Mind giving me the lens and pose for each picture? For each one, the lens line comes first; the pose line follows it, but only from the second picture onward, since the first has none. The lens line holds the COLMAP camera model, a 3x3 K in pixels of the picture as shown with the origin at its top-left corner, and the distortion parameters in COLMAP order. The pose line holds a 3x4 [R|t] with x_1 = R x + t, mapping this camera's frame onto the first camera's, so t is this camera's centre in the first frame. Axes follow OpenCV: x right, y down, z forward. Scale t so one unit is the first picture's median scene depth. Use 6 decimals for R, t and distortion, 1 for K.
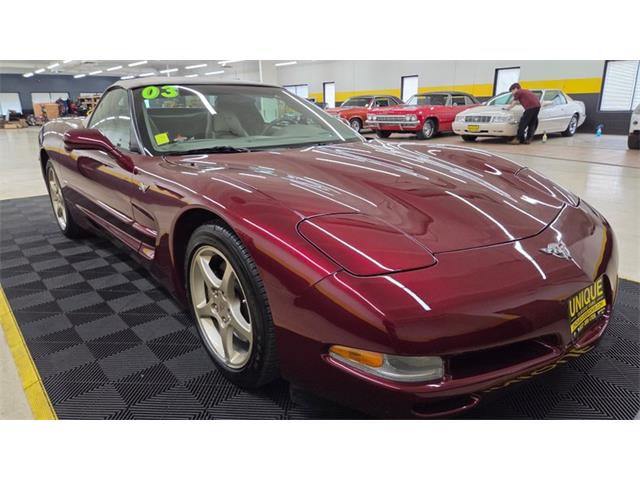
lens RADIAL K [[430.8, 0, 309.5], [0, 430.8, 240.9], [0, 0, 1]] dist [0.067968, -0.063903]
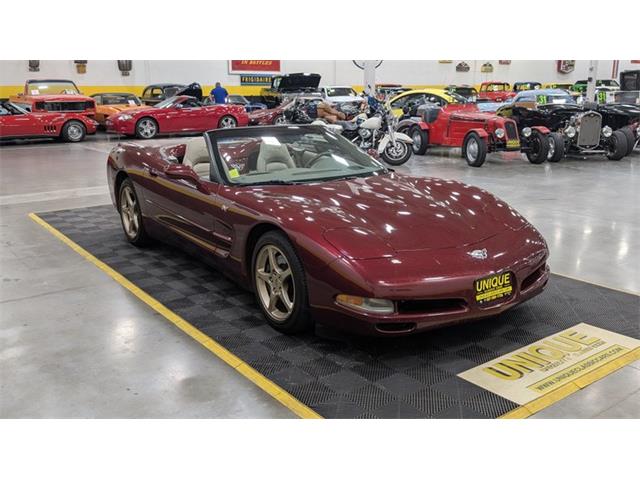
lens RADIAL K [[579.4, 0, 320.0], [0, 579.4, 240.0], [0, 0, 1]] dist [0.004934, -0.004752]
pose [[0.996180, 0.035122, -0.079947, 0.022644], [-0.040355, 0.997082, -0.064803, 0.022095], [0.077438, 0.067782, 0.994690, -0.205015]]
